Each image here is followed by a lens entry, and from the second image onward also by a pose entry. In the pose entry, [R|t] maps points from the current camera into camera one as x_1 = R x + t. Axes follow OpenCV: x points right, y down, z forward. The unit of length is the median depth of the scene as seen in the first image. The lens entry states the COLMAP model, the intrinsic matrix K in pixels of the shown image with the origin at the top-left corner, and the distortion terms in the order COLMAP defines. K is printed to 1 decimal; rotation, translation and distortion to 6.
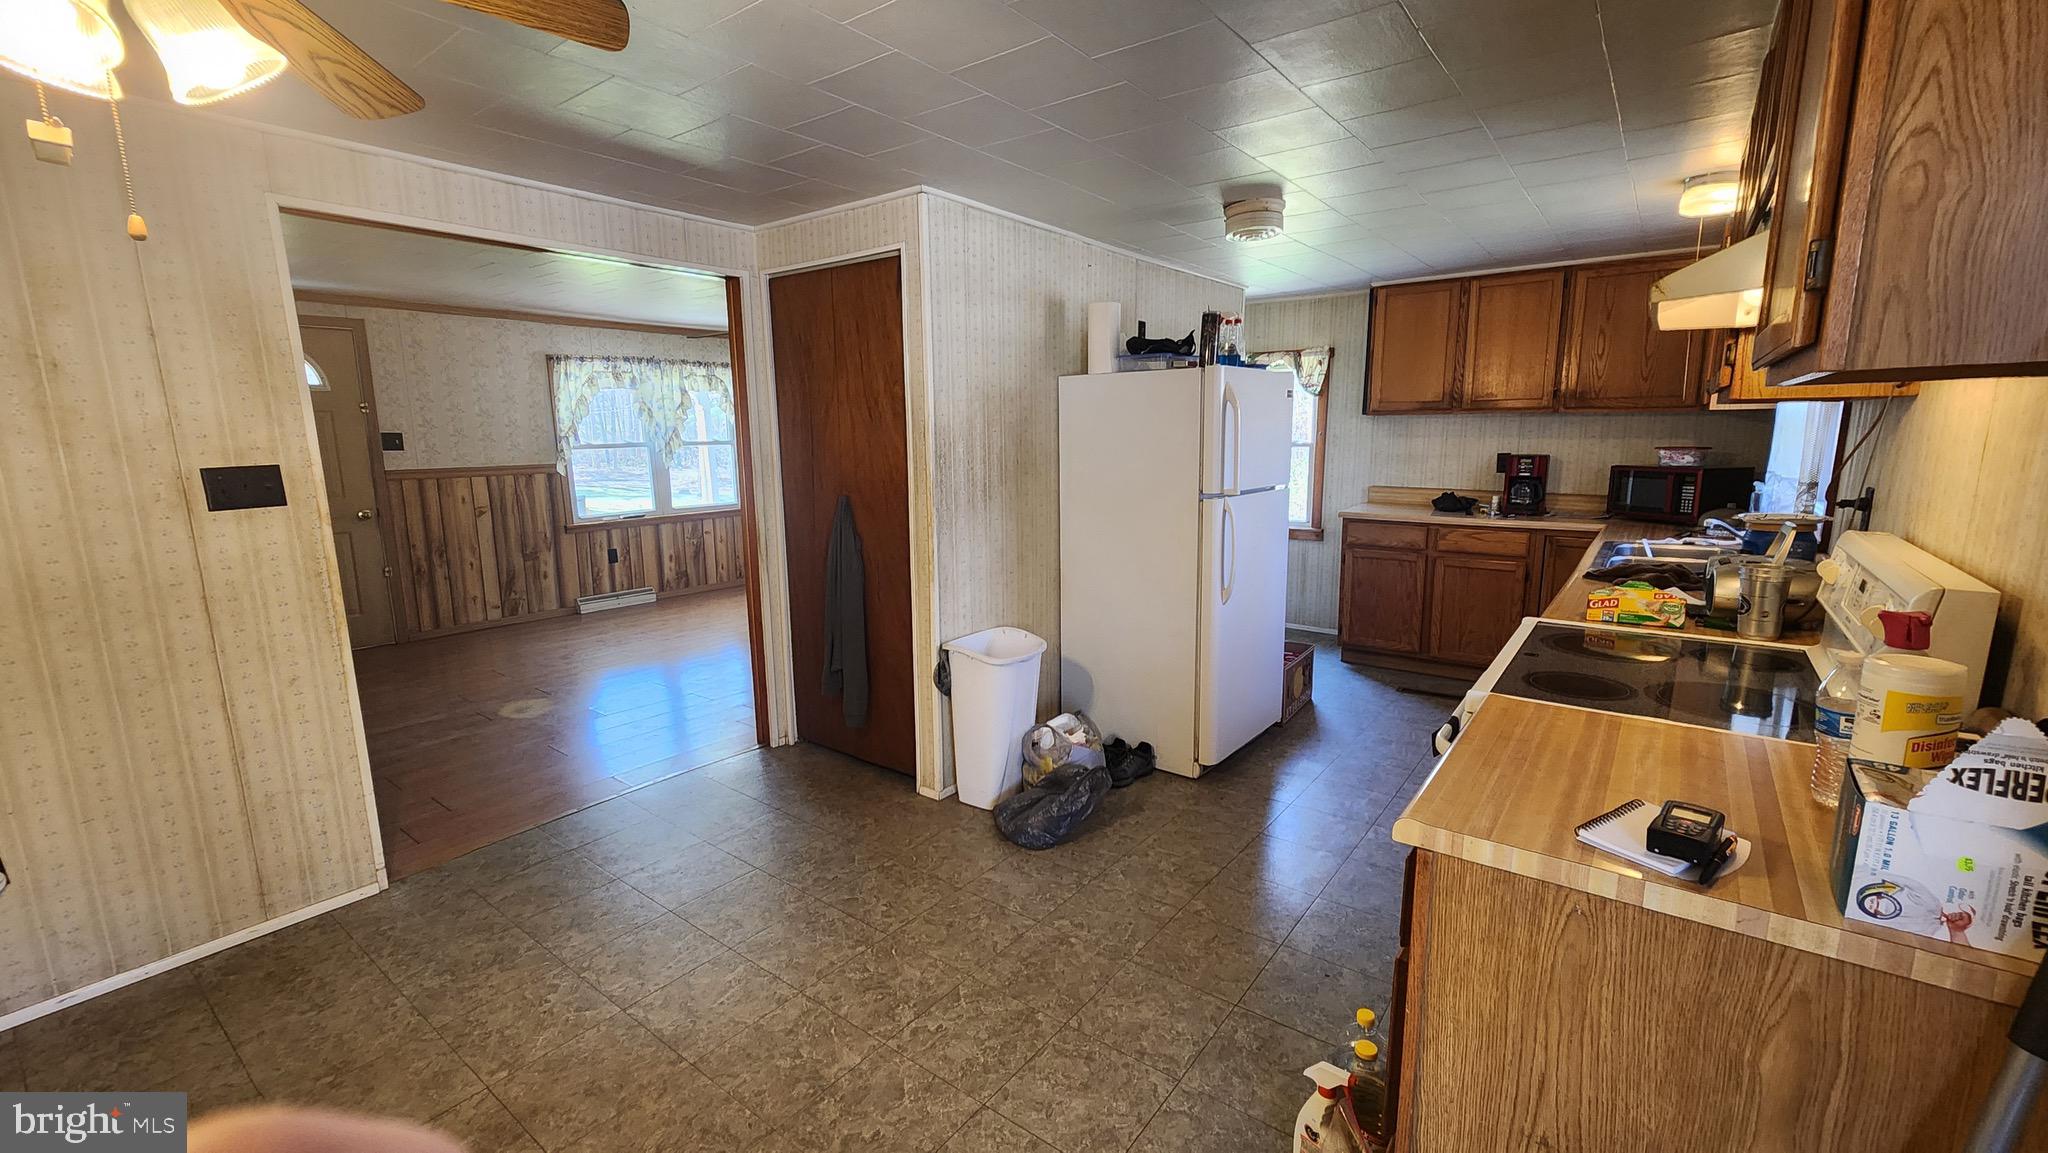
lens RADIAL K [[836.7, 0, 1032.2], [0, 836.7, 576.8], [0, 0, 1]] dist [0.000559, 0.000270]
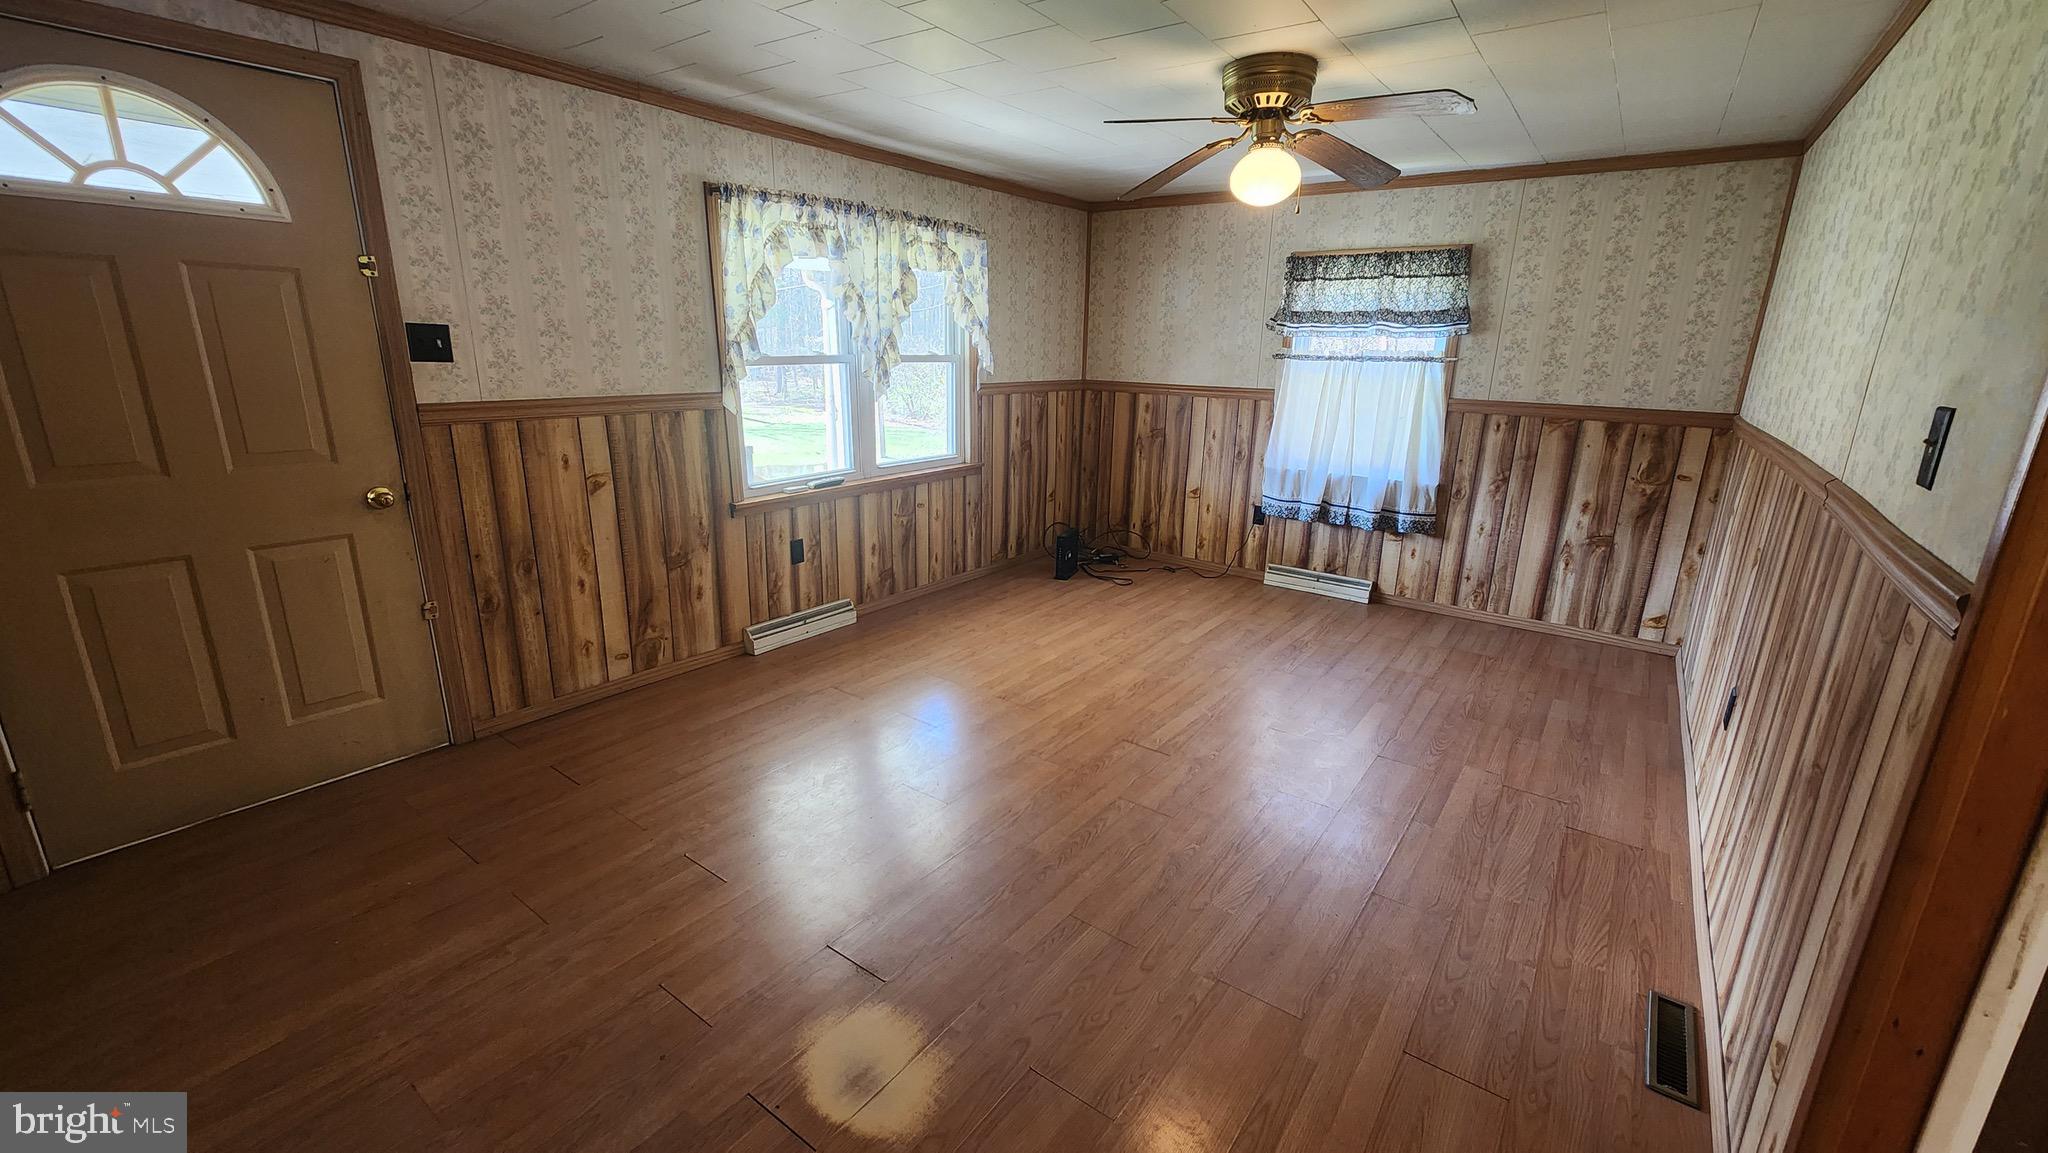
lens RADIAL K [[823.8, 0, 1022.3], [0, 823.8, 571.8], [0, 0, 1]] dist [0.000002, 0.000021]
pose [[0.999611, 0.024970, 0.012445, -0.388339], [-0.026017, 0.995360, 0.092639, -0.076008], [-0.010074, -0.092927, 0.995622, 0.467798]]
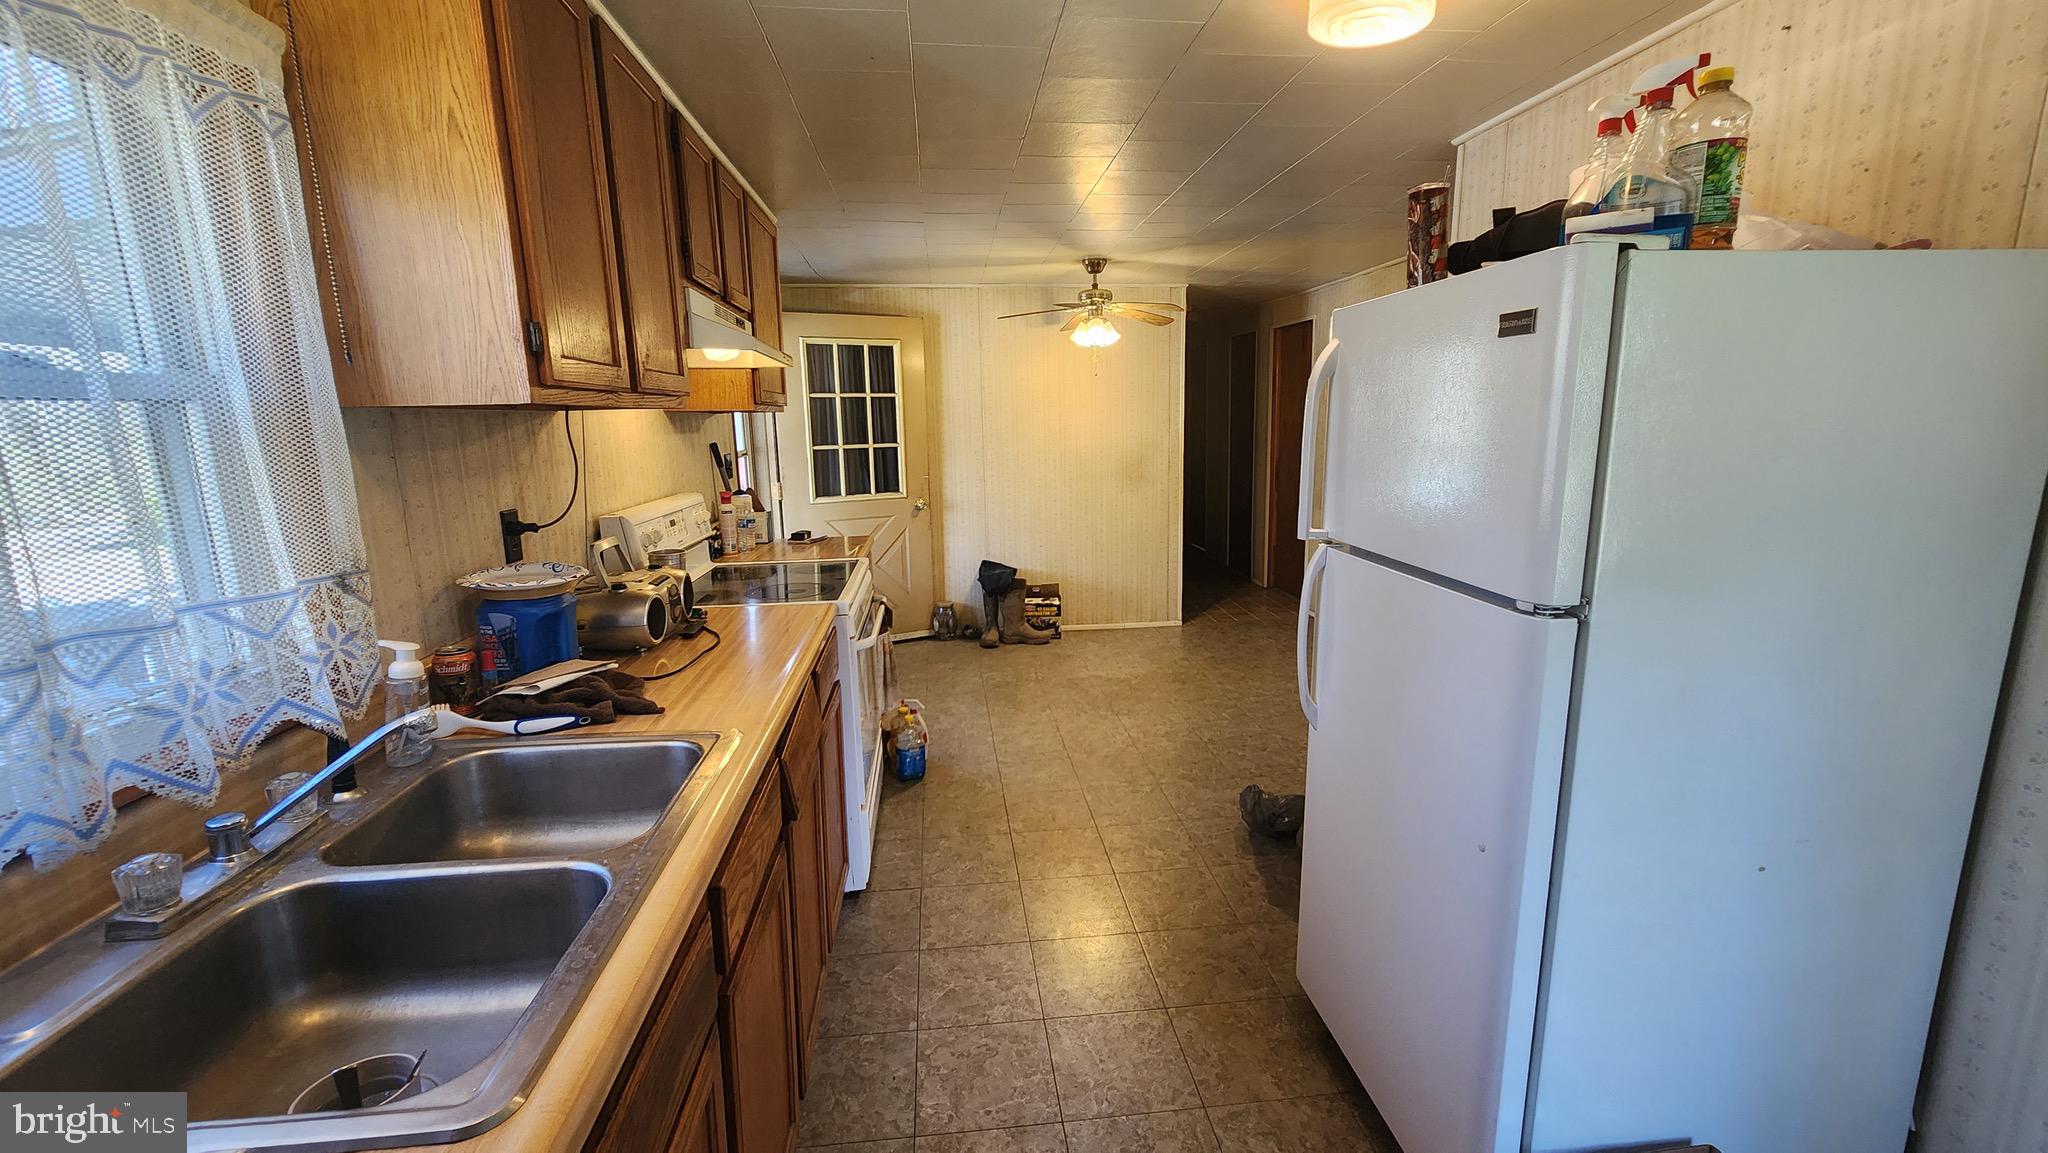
lens RADIAL K [[836.7, 0, 1032.2], [0, 836.7, 576.8], [0, 0, 1]] dist [0.000559, 0.000270]
pose [[-0.724860, 0.154421, -0.671366, 0.410326], [-0.095191, 0.942752, 0.319619, -0.127920], [0.682288, 0.295587, -0.668664, 0.675675]]
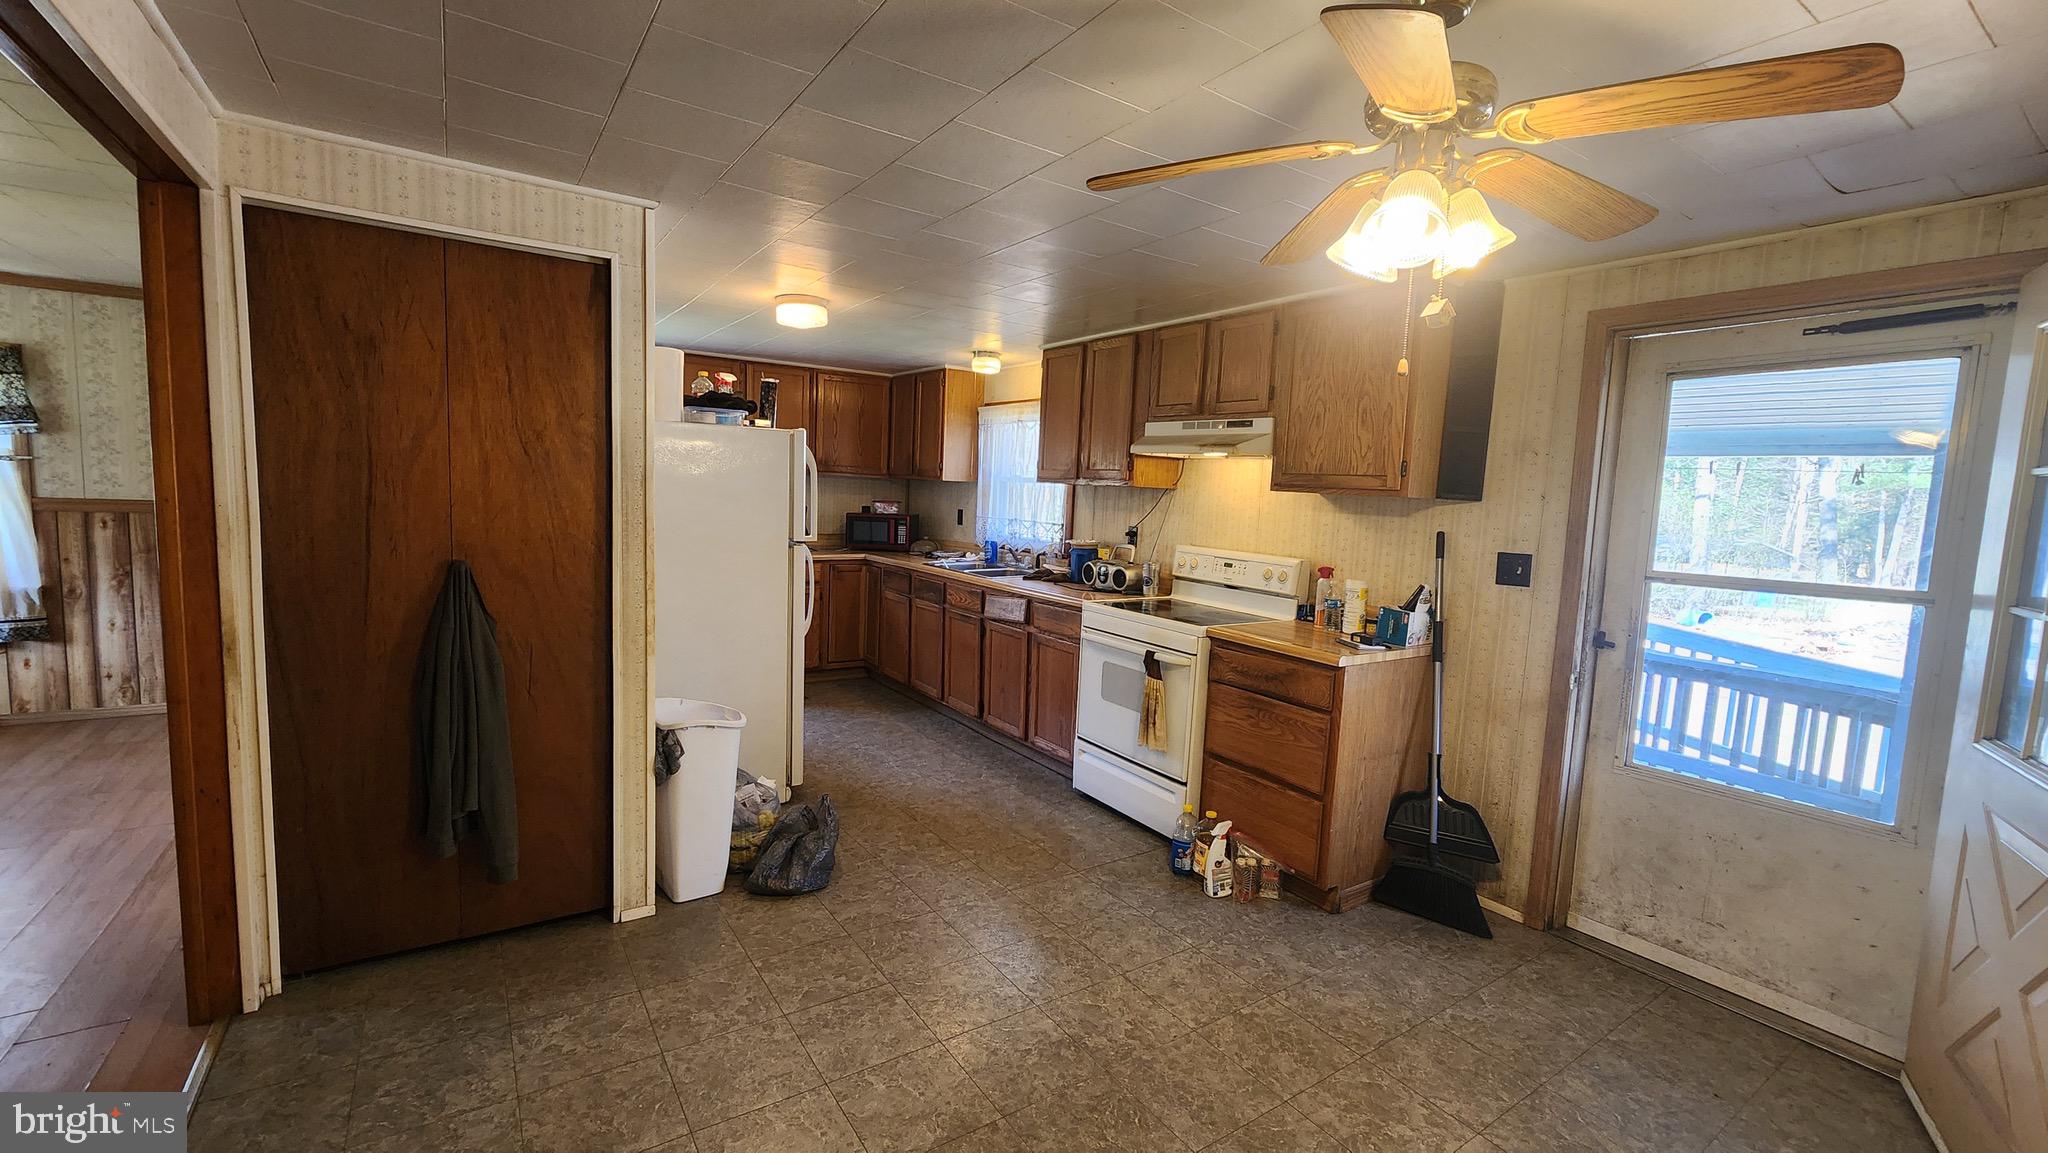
lens RADIAL K [[844.9, 0, 1026.2], [0, 844.9, 573.7], [0, 0, 1]] dist [-0.000683, 0.000421]
pose [[0.324164, -0.070241, 0.943390, -0.414537], [0.118381, 0.992413, 0.033213, -0.030588], [-0.938565, 0.100912, 0.330019, 0.181273]]
